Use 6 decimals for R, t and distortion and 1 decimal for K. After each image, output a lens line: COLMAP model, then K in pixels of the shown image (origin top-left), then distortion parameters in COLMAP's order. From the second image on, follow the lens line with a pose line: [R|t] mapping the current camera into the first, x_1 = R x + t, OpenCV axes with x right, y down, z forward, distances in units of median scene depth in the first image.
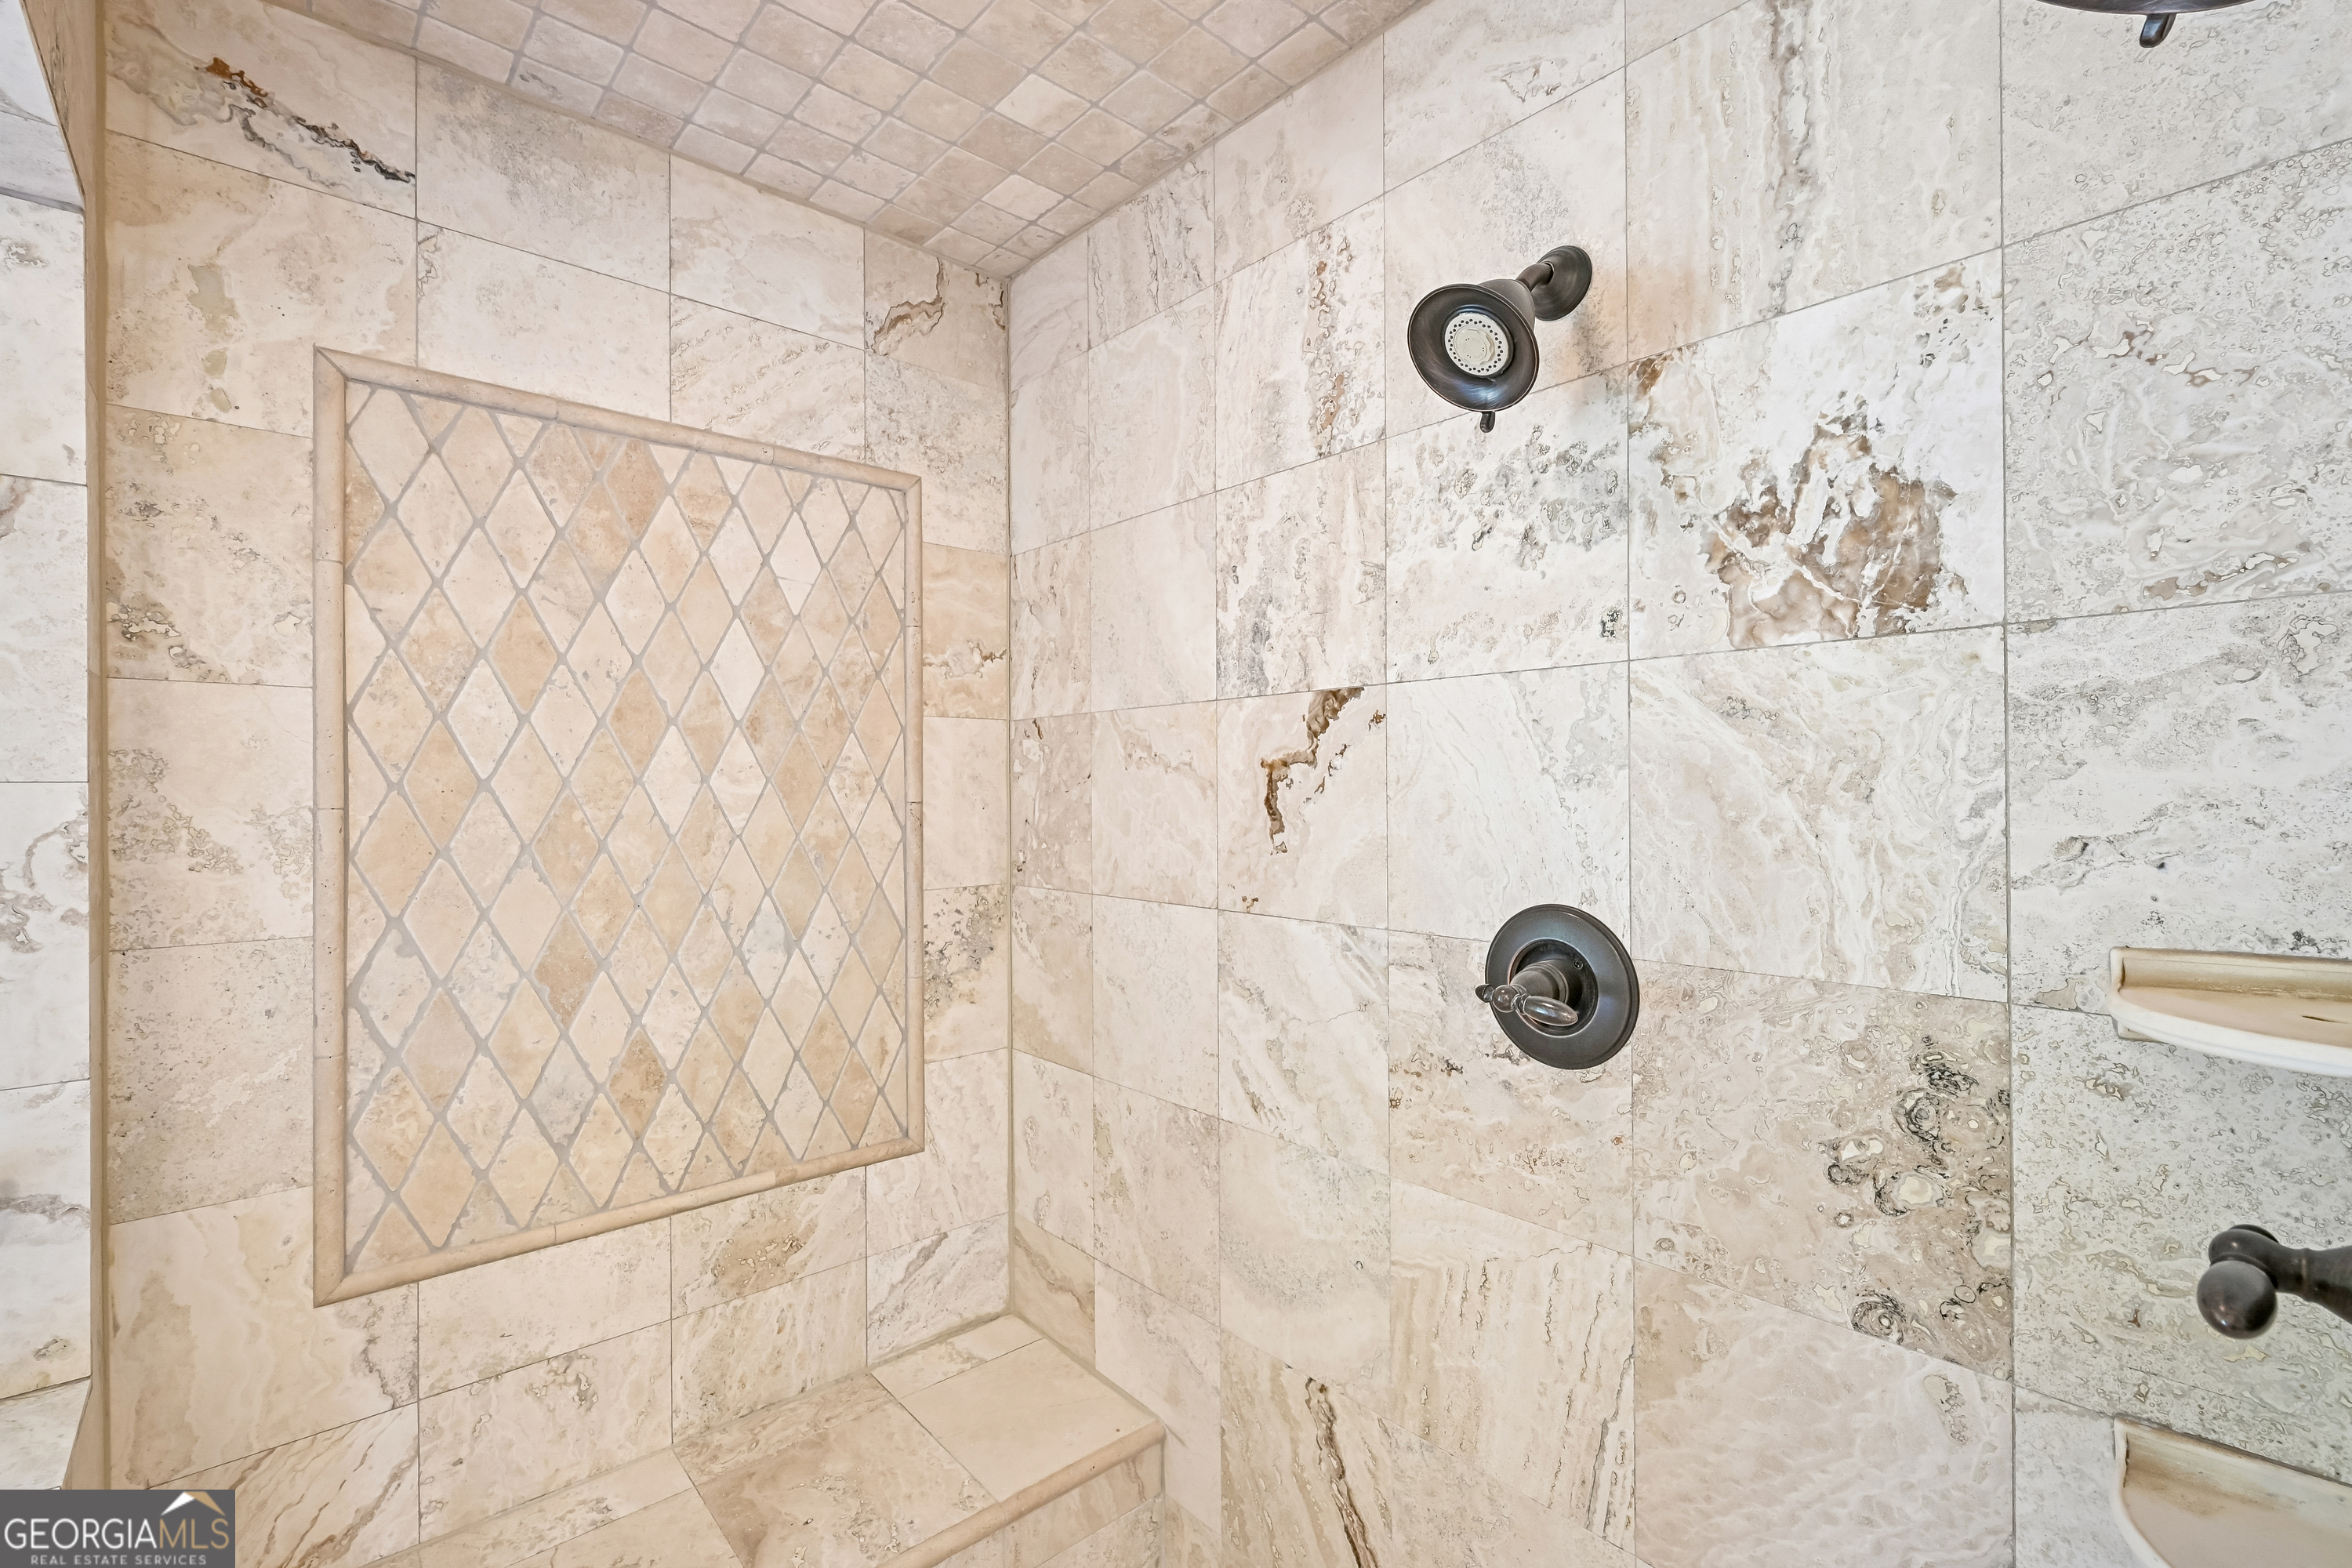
lens RADIAL K [[1034.3, 0, 1178.5], [0, 1034.3, 781.3], [0, 0, 1]] dist [0.002023, 0.000149]
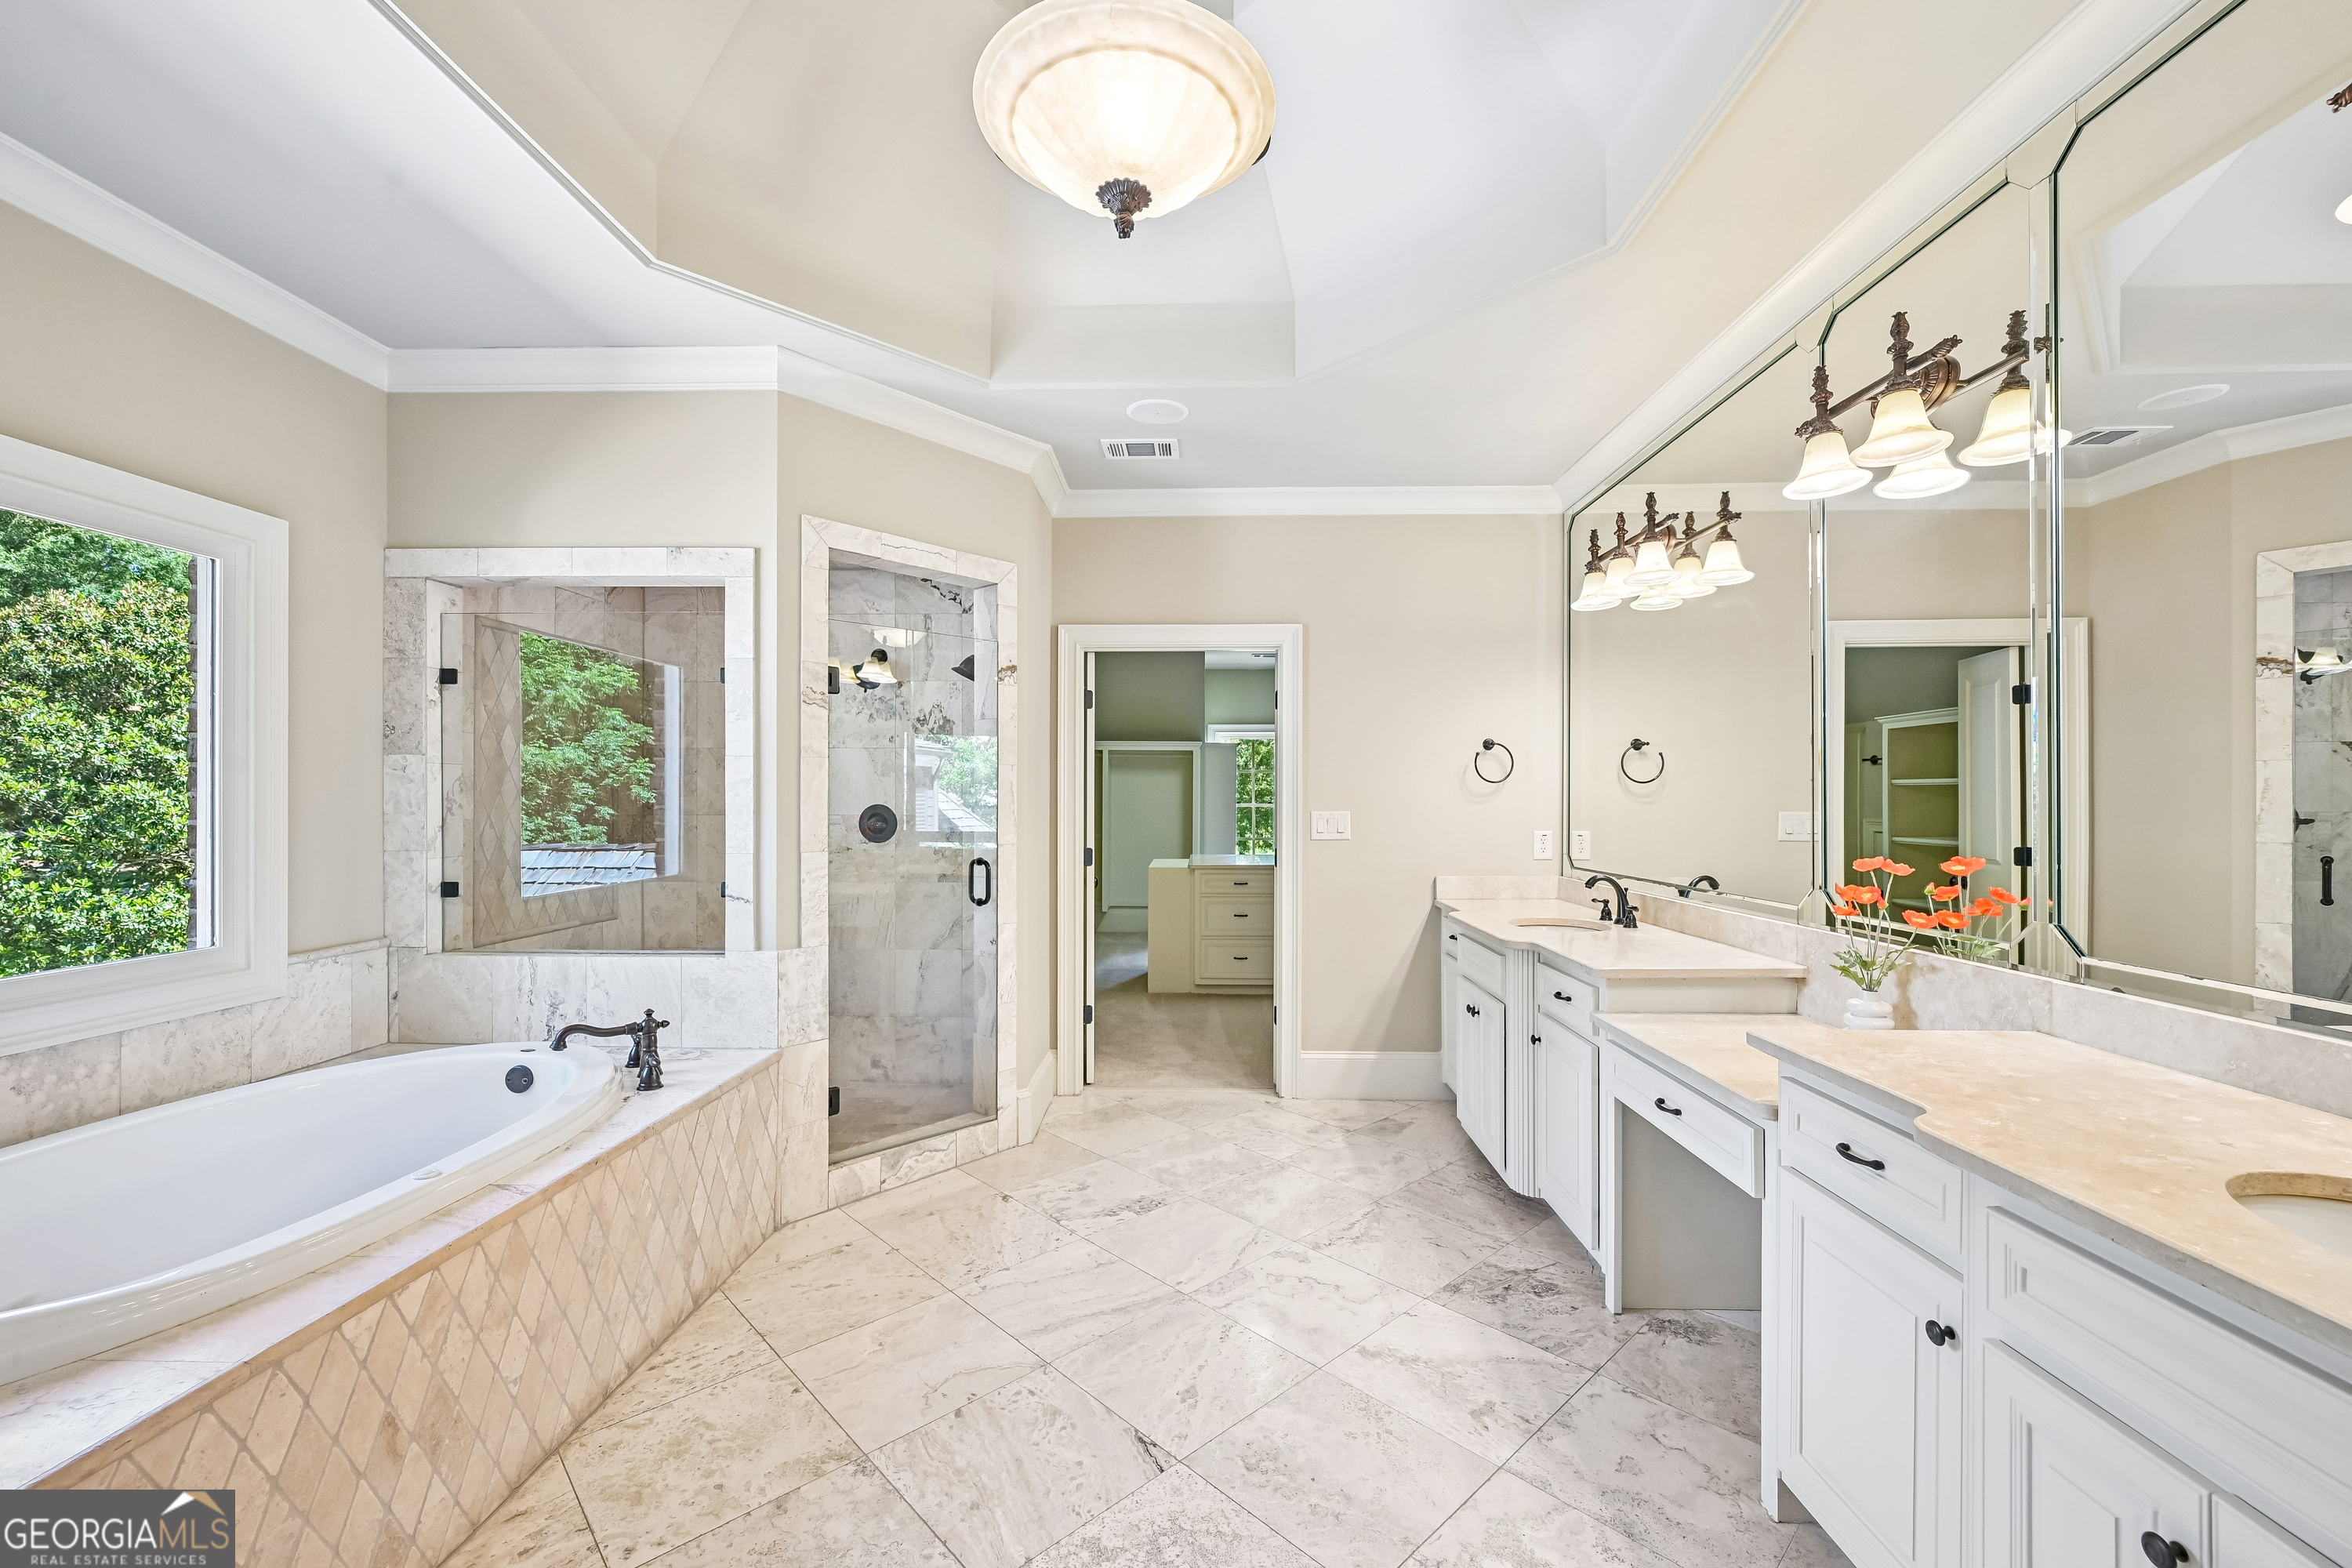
lens RADIAL K [[945.2, 0, 1179.0], [0, 945.2, 795.6], [0, 0, 1]] dist [-0.001228, 0.000192]
pose [[0.682654, 0.006684, 0.730711, -1.446104], [-0.009102, 0.999958, -0.000644, 0.067364], [-0.730685, -0.006211, 0.682687, -2.266780]]
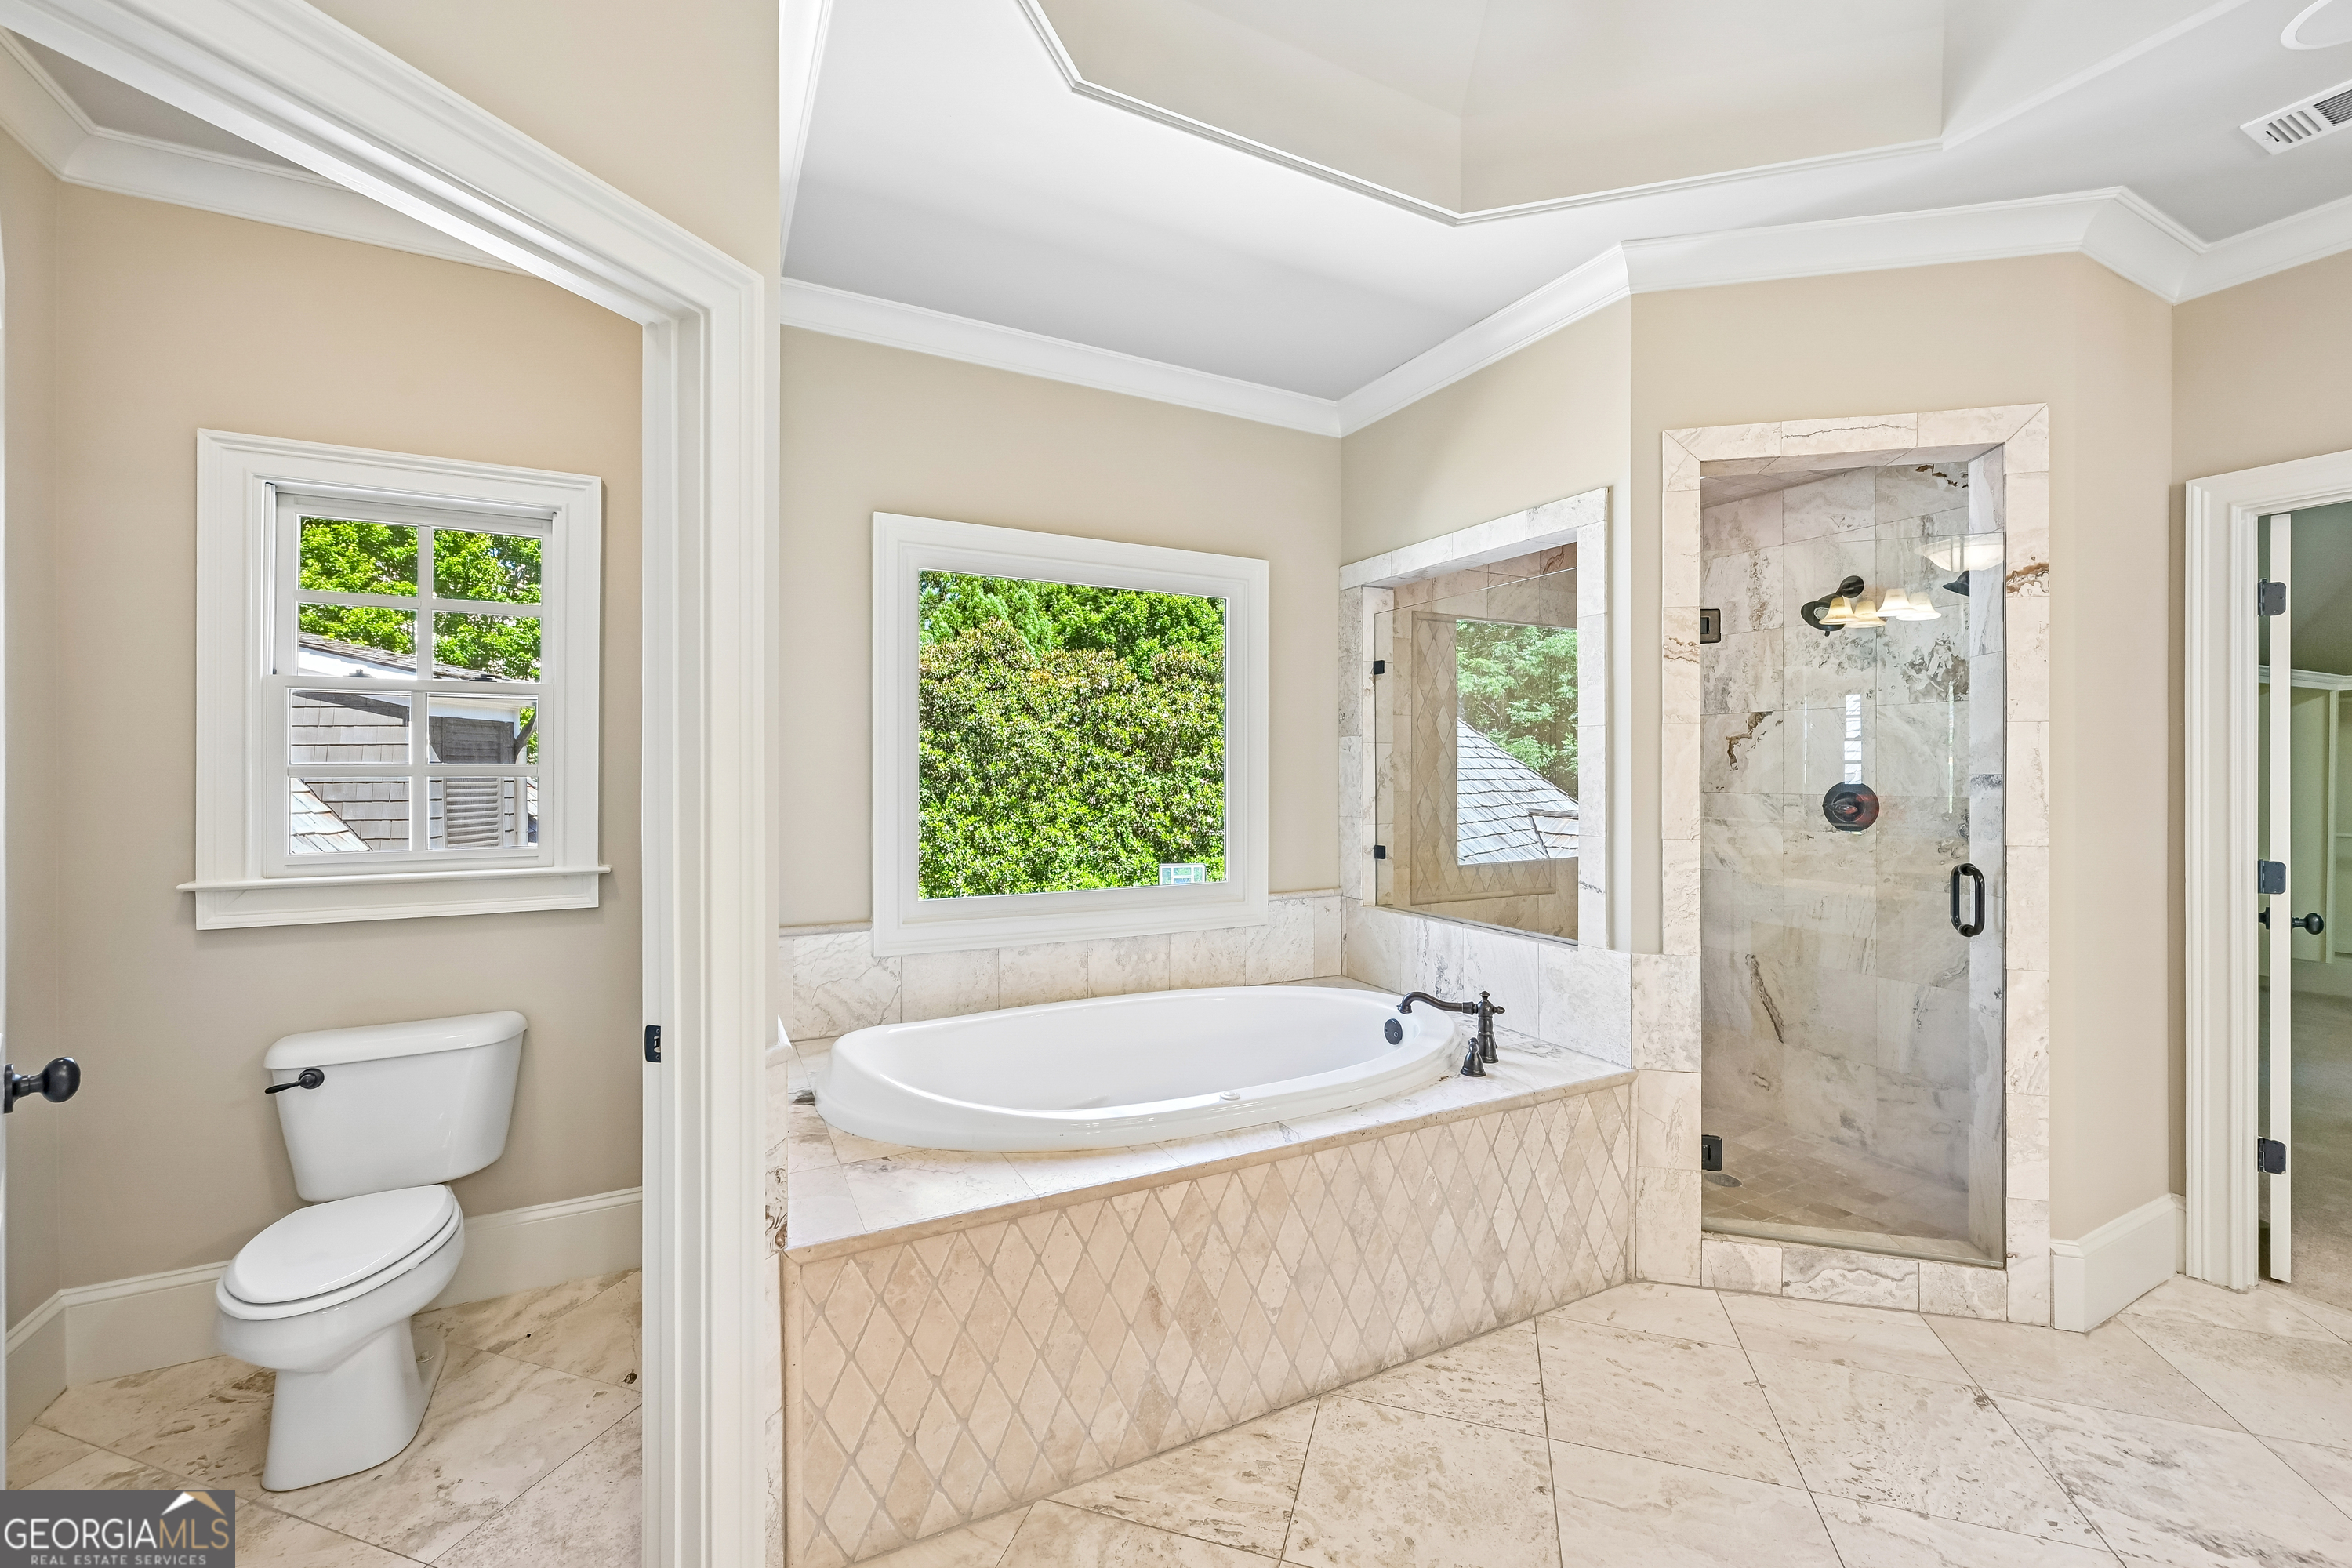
lens RADIAL K [[944.2, 0, 1176.7], [0, 944.2, 767.3], [0, 0, 1]] dist [-0.000864, 0.000358]
pose [[0.970033, 0.003738, -0.242945, -0.849599], [-0.002668, 0.999985, 0.004734, 0.061142], [0.242959, -0.003944, 0.970028, -2.100042]]
